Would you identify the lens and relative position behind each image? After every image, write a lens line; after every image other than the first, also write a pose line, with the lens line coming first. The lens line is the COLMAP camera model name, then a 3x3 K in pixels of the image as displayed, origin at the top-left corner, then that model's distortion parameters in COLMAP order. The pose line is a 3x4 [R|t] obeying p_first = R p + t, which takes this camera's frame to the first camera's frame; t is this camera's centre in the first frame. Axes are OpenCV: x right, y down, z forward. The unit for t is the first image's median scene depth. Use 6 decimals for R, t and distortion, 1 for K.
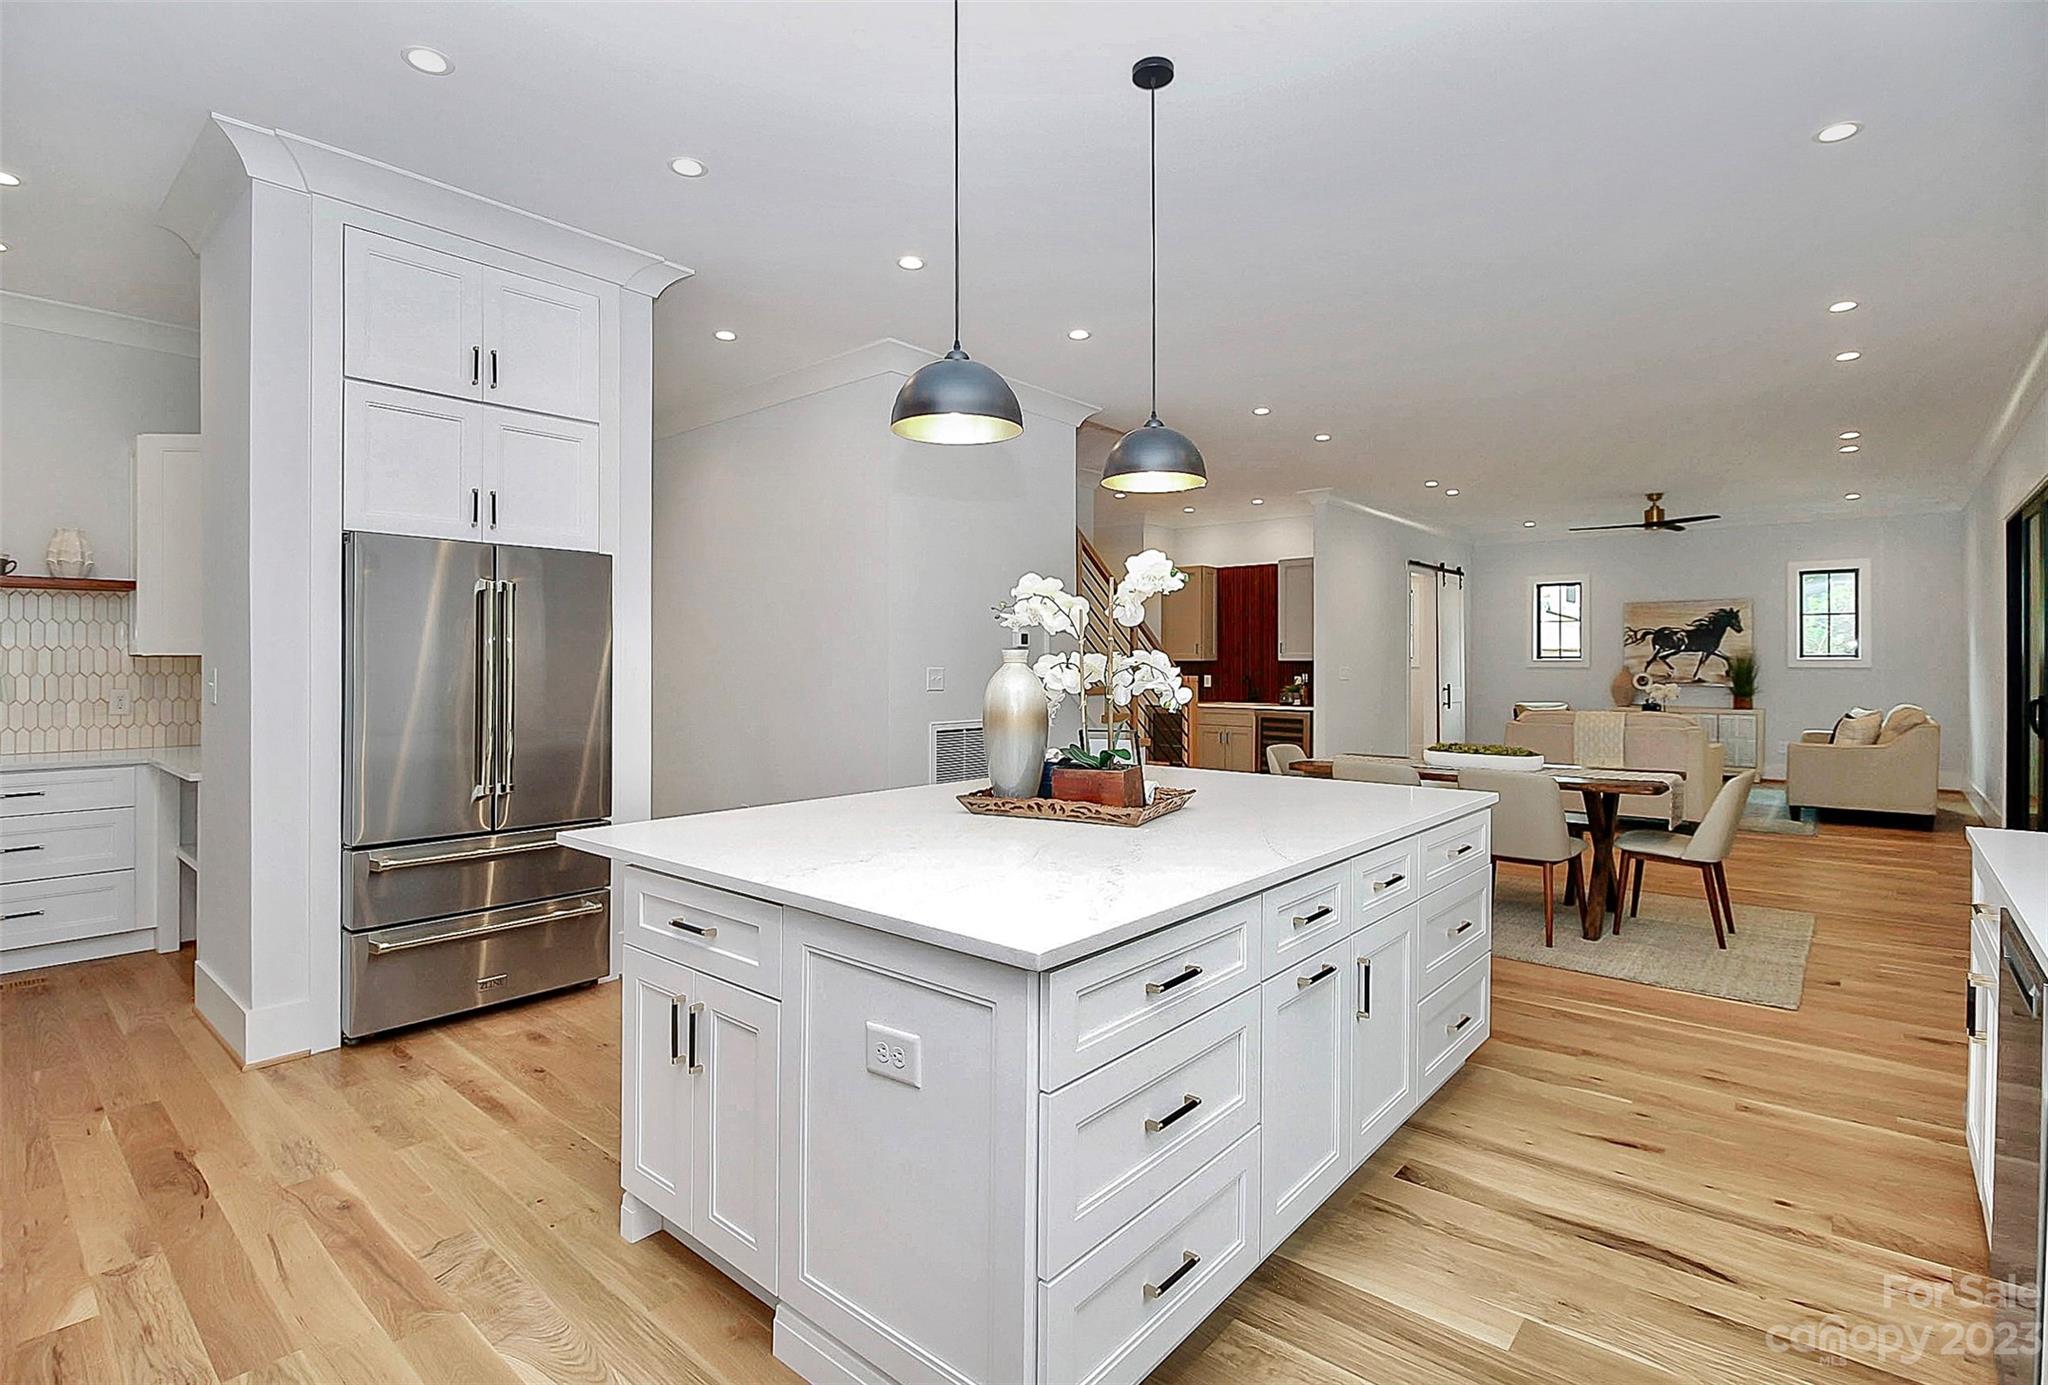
lens RADIAL K [[987.4, 0, 1019.6], [0, 987.4, 658.4], [0, 0, 1]] dist [-0.002987, -0.000889]
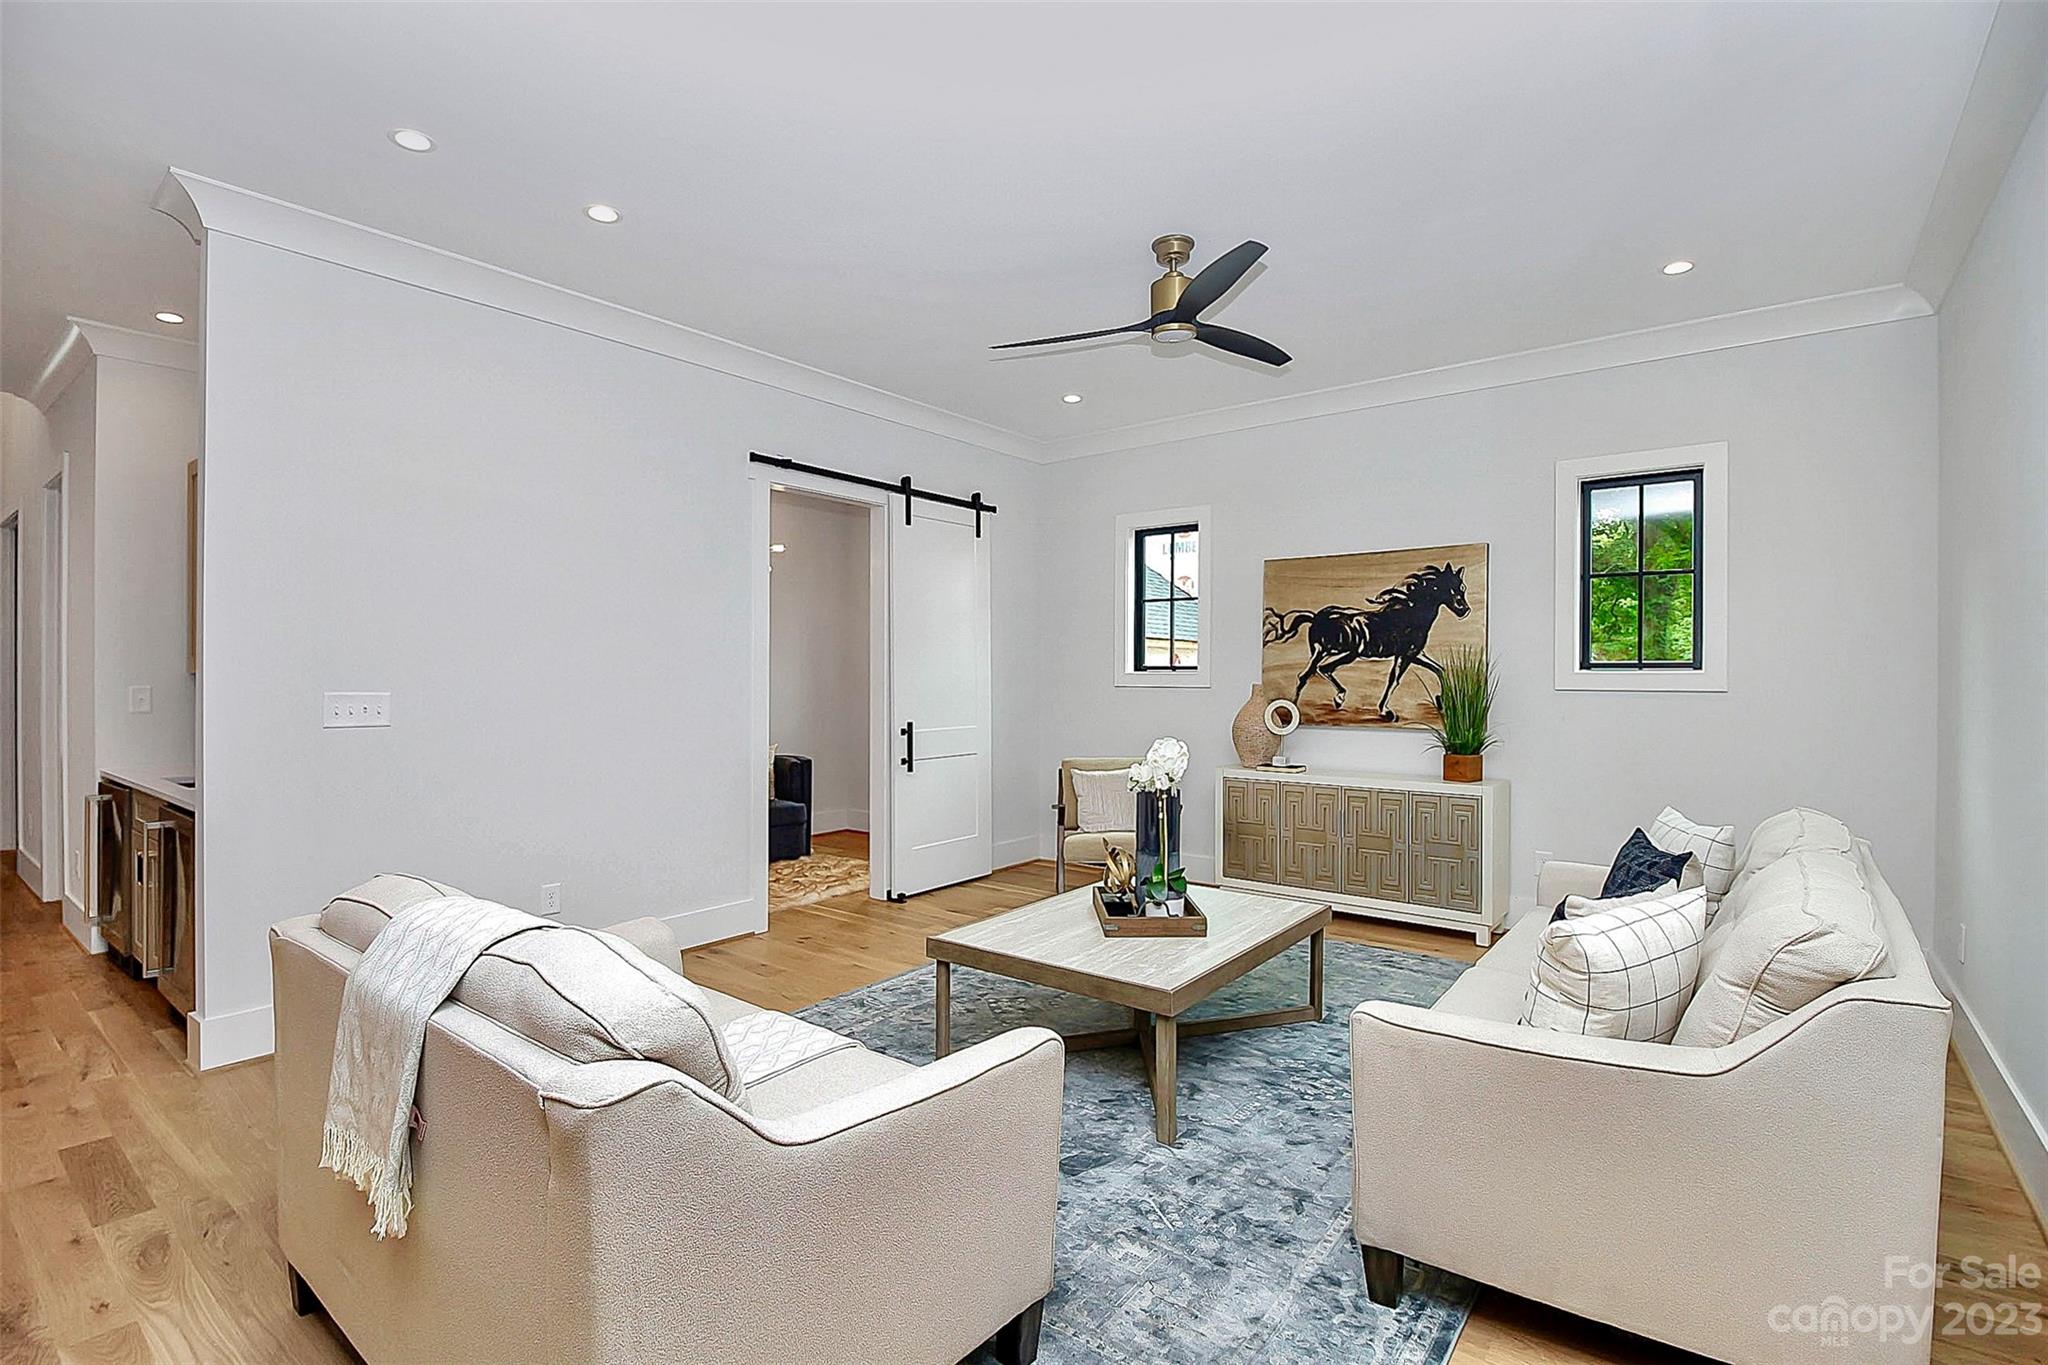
lens RADIAL K [[963.8, 0, 1019.0], [0, 963.8, 670.9], [0, 0, 1]] dist [-0.010737, -0.002218]
pose [[0.999407, -0.002405, 0.034345, 0.496836], [0.001995, 0.999926, 0.011976, -0.005859], [-0.034371, -0.011900, 0.999338, 0.540788]]
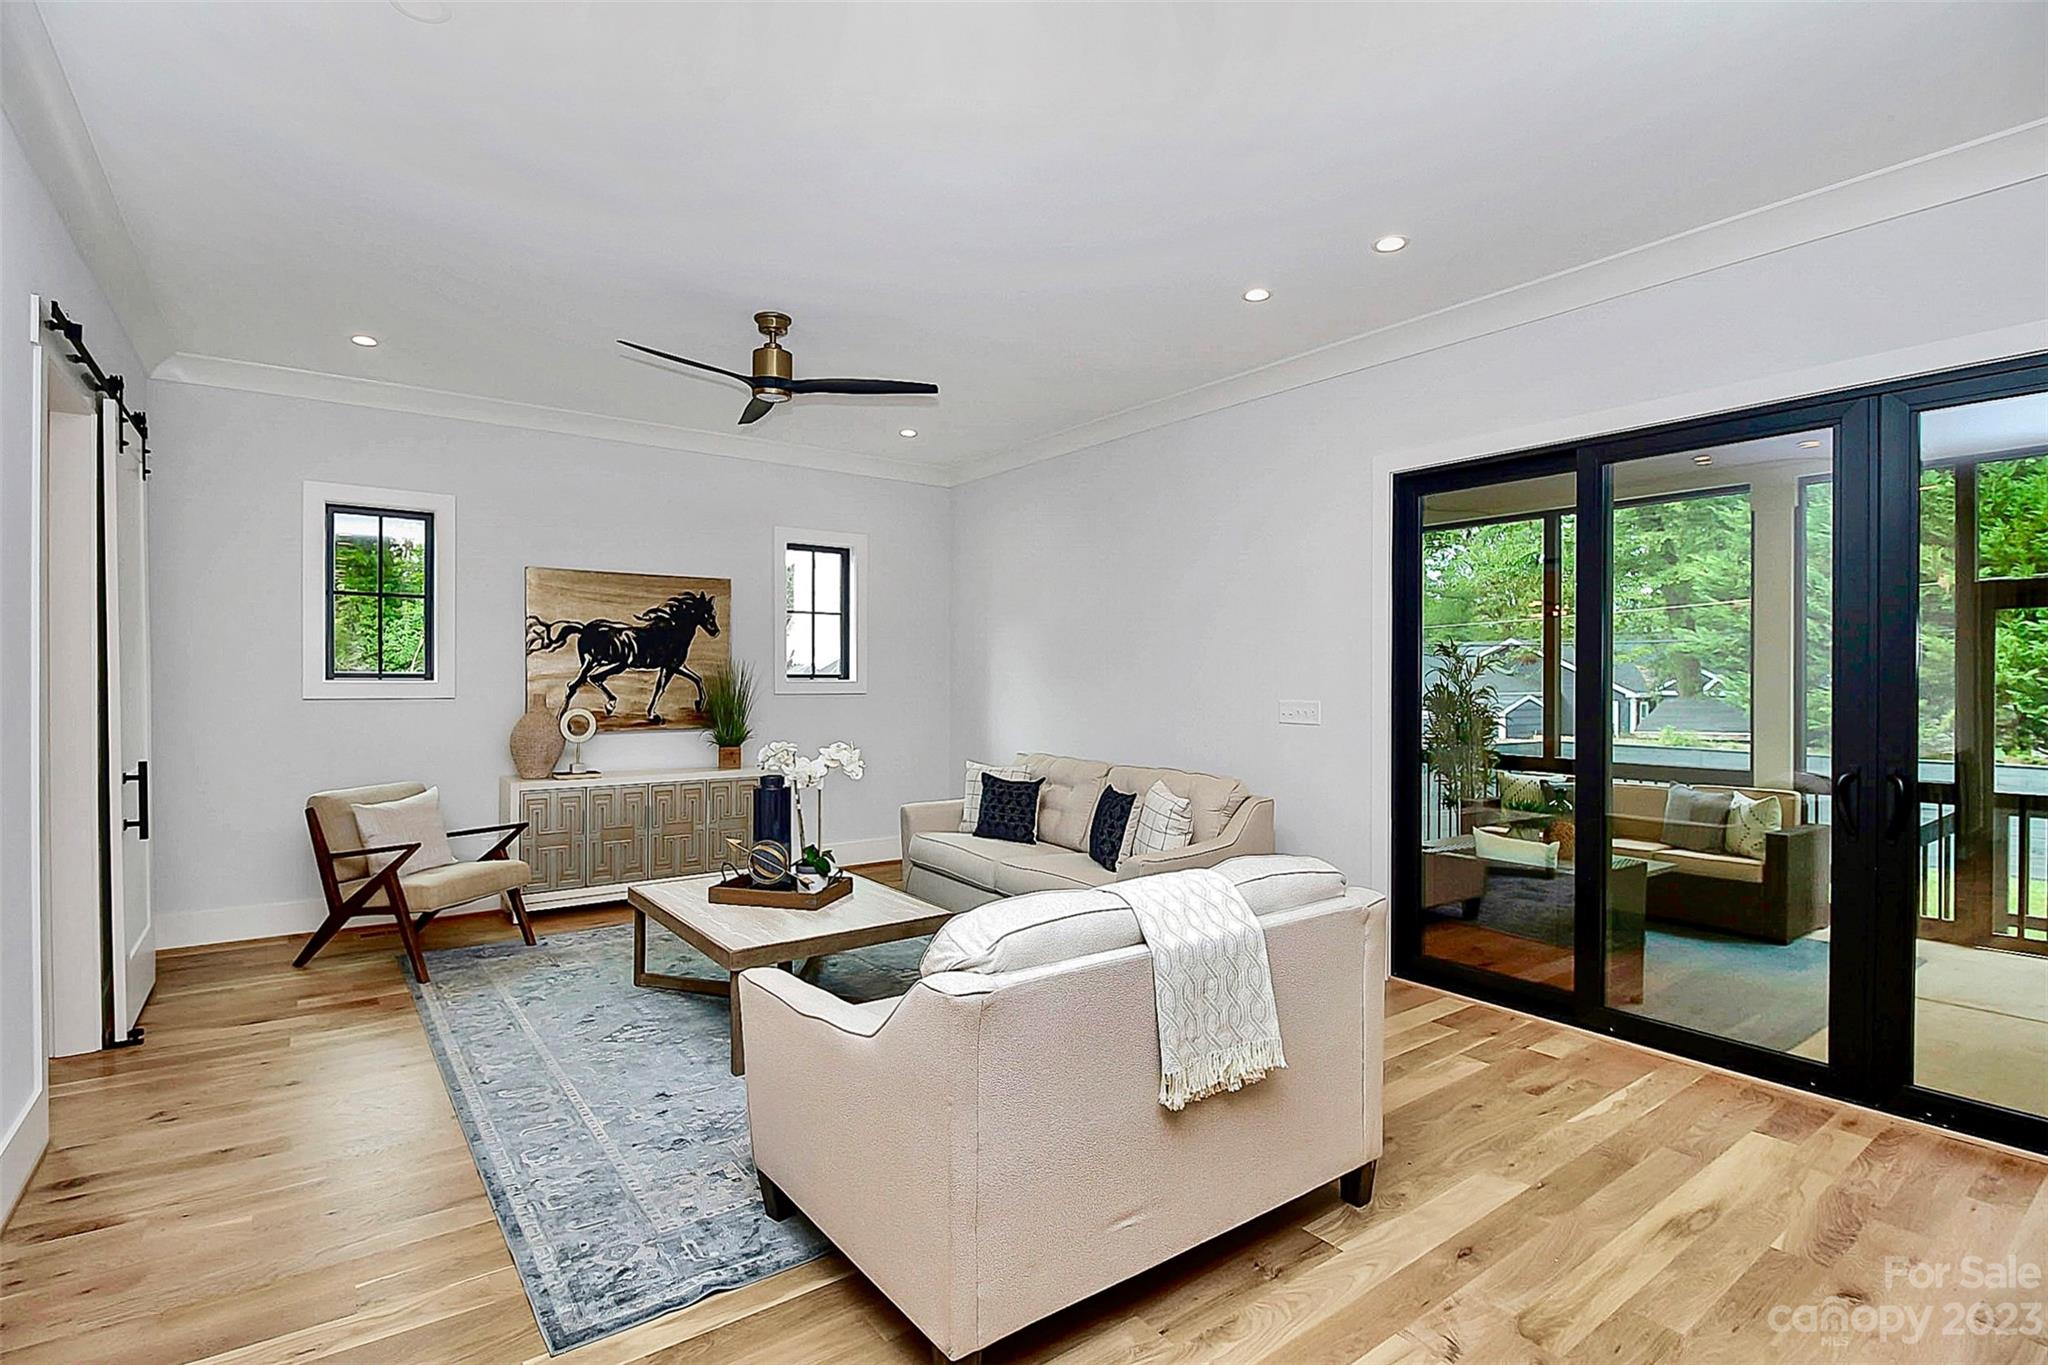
lens RADIAL K [[963.8, 0, 1003.8], [0, 963.8, 684.9], [0, 0, 1]] dist [-0.010737, -0.002218]
pose [[0.235531, -0.008229, 0.971832, 0.213241], [-0.009343, 0.999899, 0.010731, -0.004771], [-0.971822, -0.011607, 0.235430, 0.690155]]
